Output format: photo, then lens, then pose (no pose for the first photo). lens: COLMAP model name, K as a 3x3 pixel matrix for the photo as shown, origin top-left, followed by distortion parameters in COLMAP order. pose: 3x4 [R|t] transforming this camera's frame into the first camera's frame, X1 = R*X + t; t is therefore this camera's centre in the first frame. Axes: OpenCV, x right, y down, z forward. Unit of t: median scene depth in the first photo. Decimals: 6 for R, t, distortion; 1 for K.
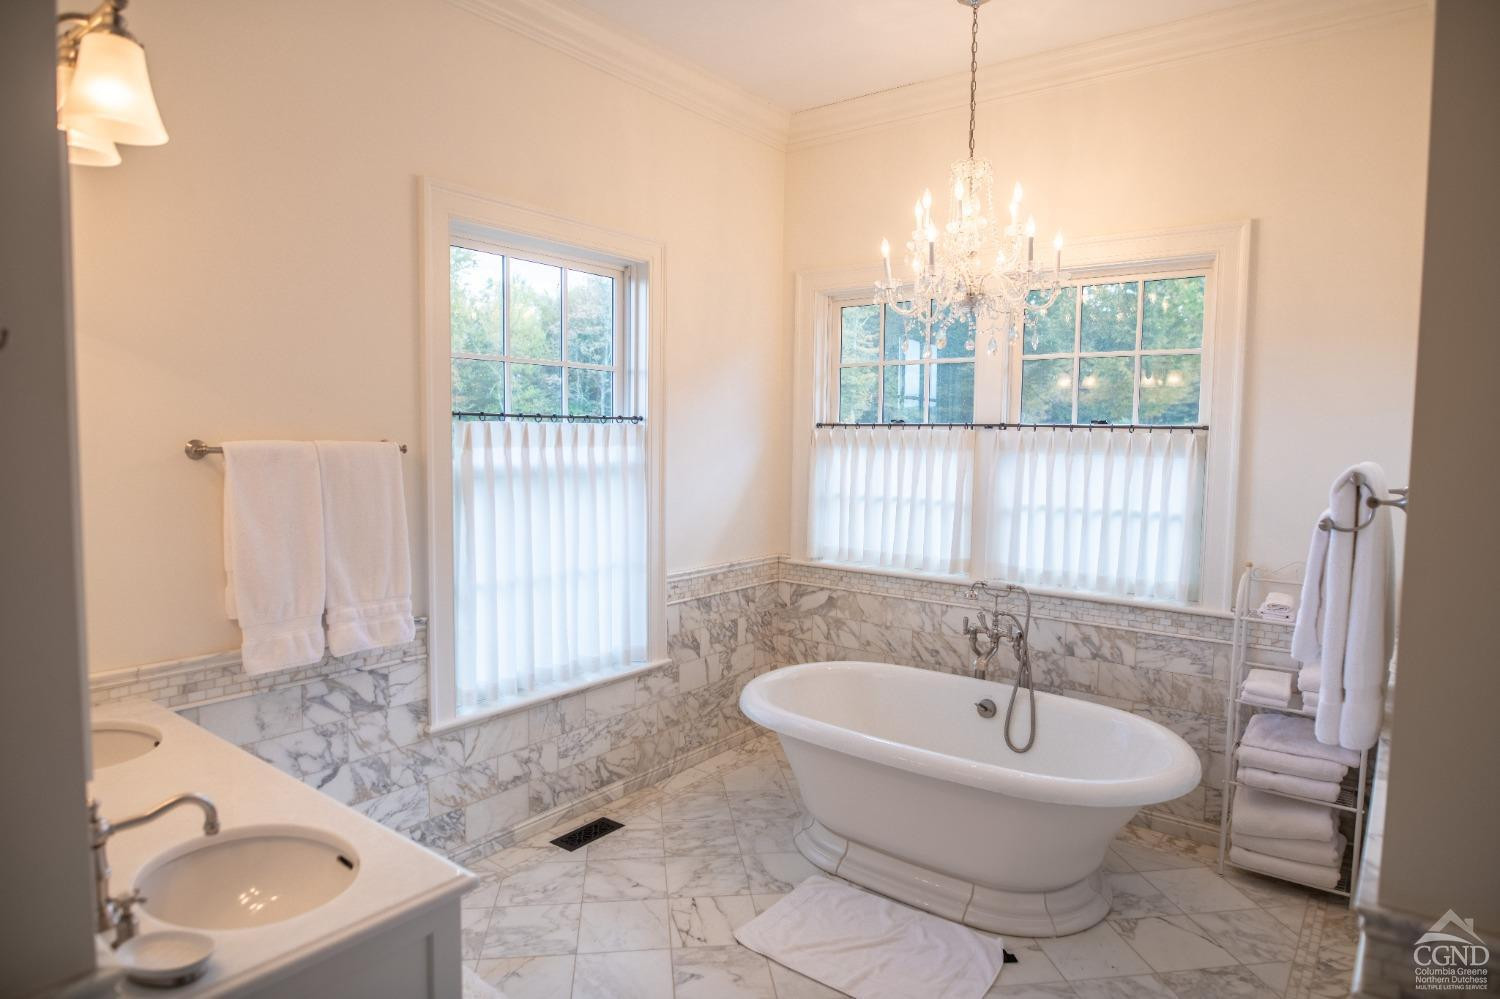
lens RADIAL K [[889.7, 0, 755.6], [0, 889.7, 505.7], [0, 0, 1]] dist [-0.012309, -0.002583]
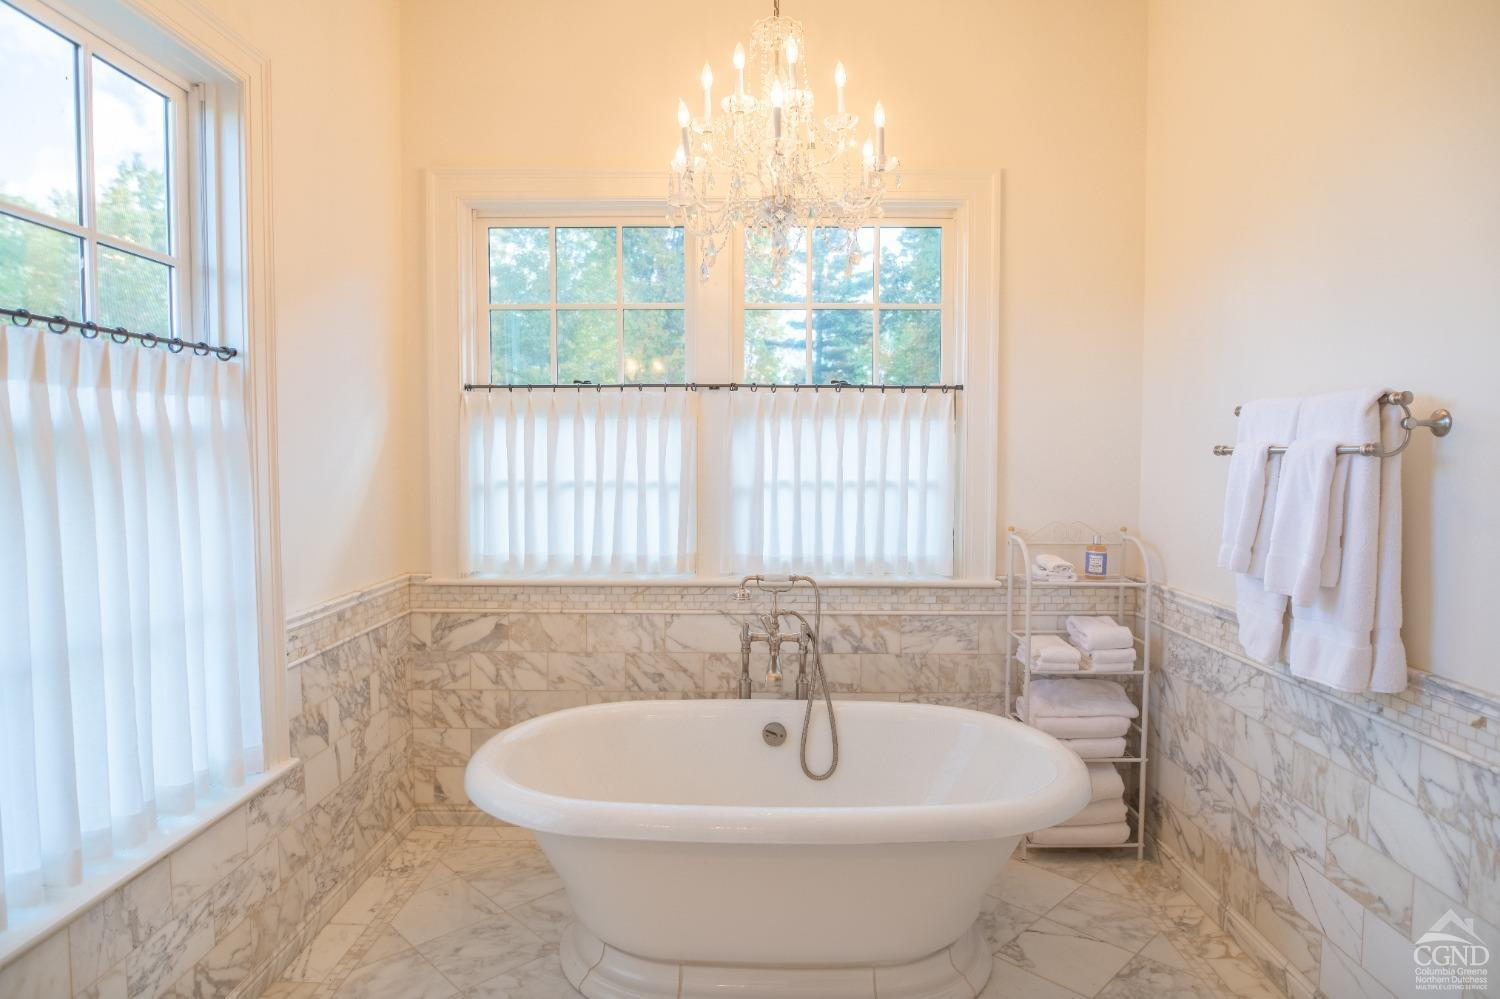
lens RADIAL K [[889.7, 0, 755.6], [0, 889.7, 505.7], [0, 0, 1]] dist [-0.012309, -0.002583]
pose [[0.798954, -0.049246, 0.599372, -0.202671], [0.060343, 0.998176, 0.001576, 0.019979], [-0.598357, 0.034909, 0.800469, 0.334951]]
